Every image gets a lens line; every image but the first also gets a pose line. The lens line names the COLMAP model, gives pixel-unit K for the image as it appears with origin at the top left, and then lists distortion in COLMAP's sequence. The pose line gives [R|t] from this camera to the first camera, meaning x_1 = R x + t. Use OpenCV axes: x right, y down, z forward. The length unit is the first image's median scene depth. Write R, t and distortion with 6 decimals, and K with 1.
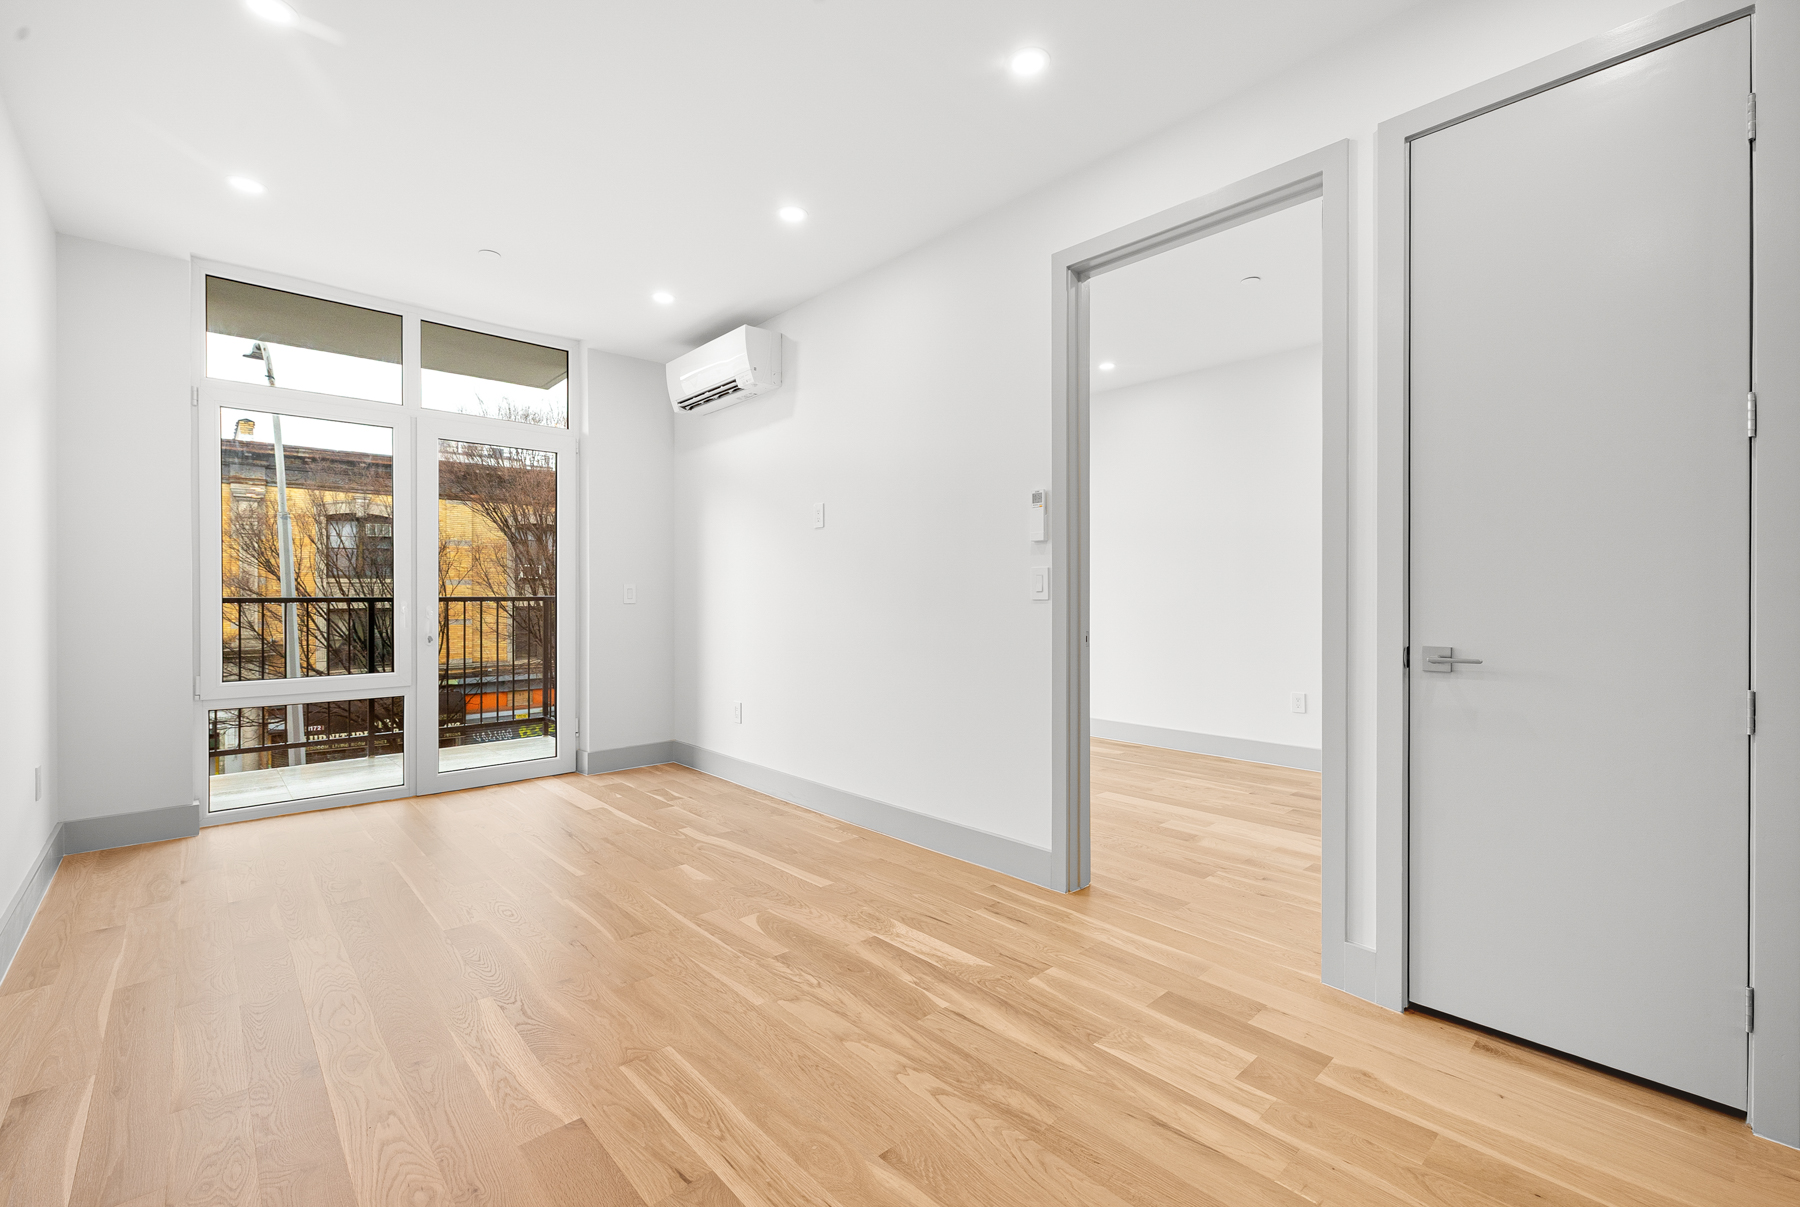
lens RADIAL K [[782.5, 0, 916.0], [0, 782.5, 595.2], [0, 0, 1]] dist [0.001696, 0.000523]
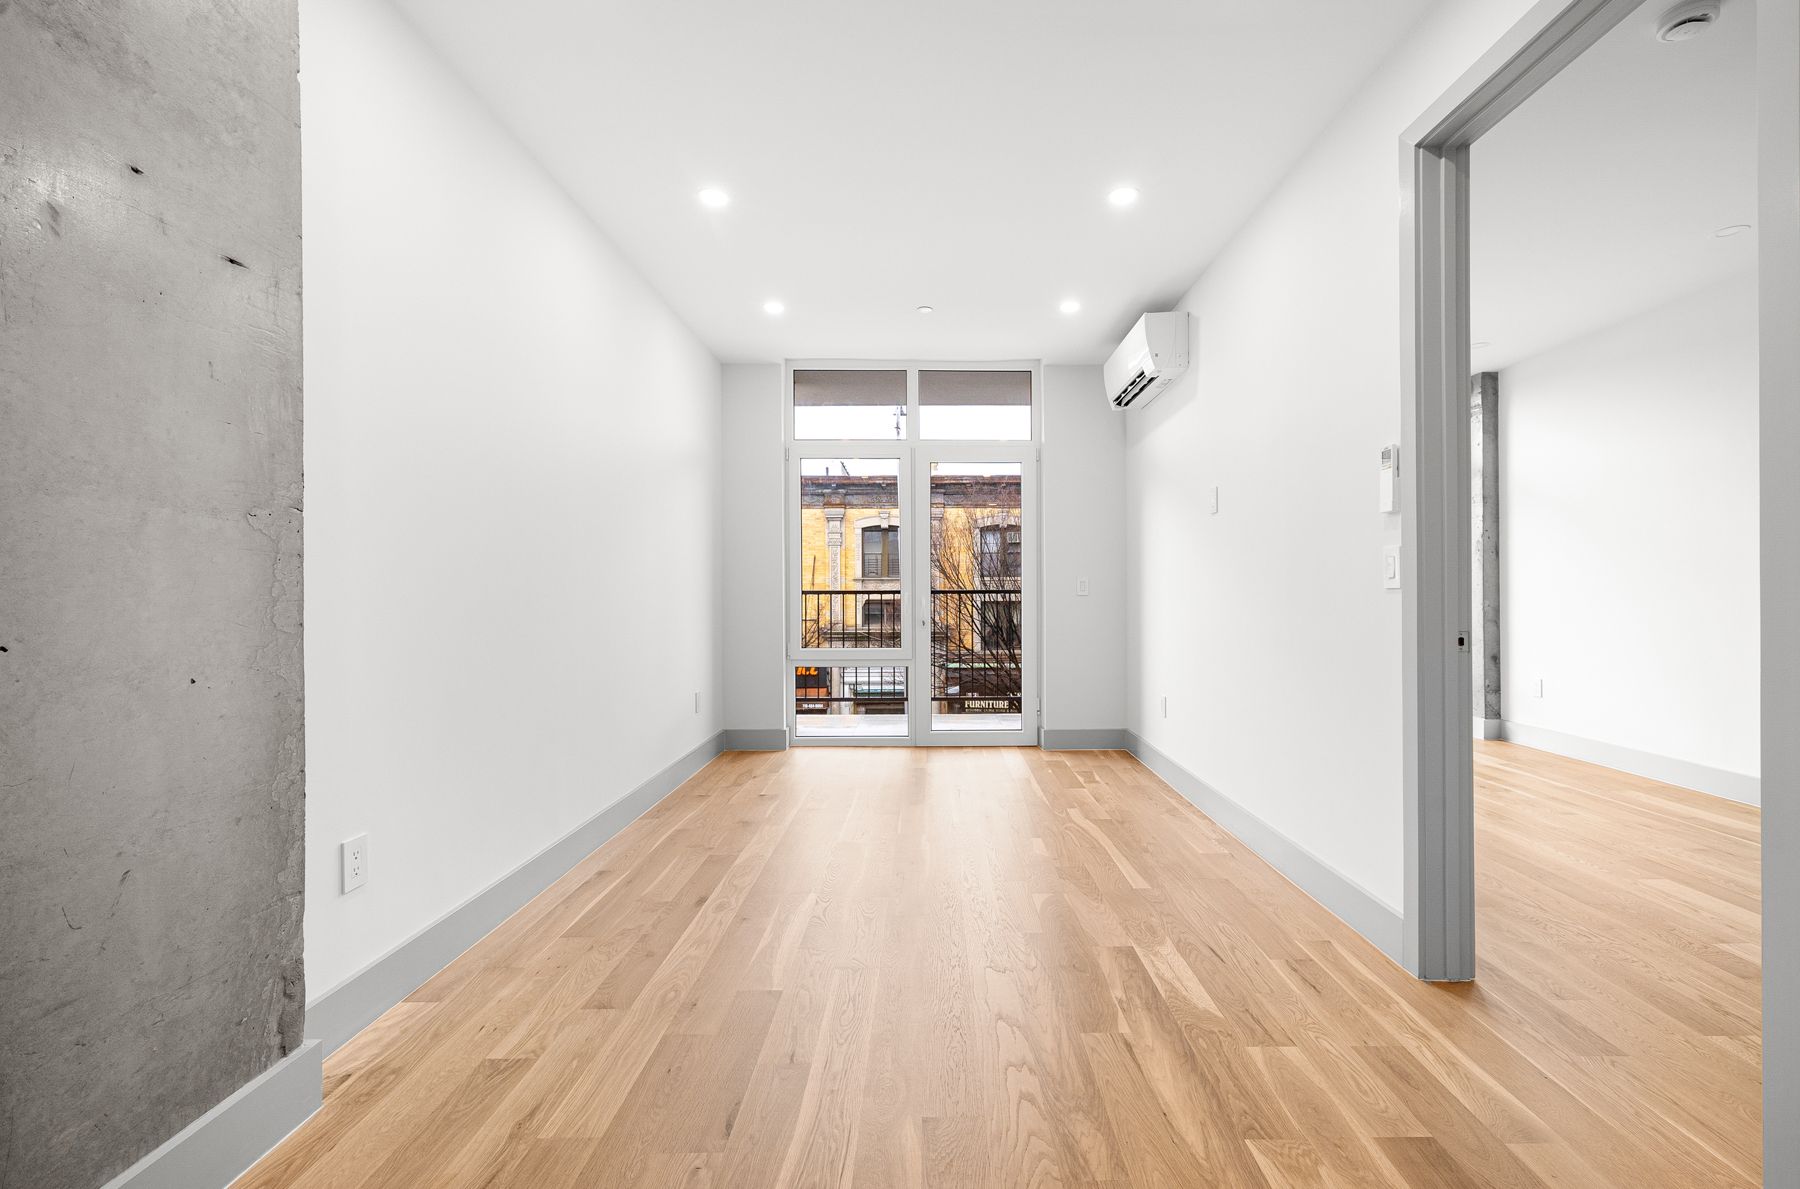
lens RADIAL K [[782.5, 0, 928.3], [0, 782.5, 587.7], [0, 0, 1]] dist [0.001696, 0.000523]
pose [[0.733430, -0.004418, -0.679750, 0.274026], [0.001505, 0.999987, -0.004875, 0.006633], [0.679763, 0.002552, 0.733428, 0.097797]]
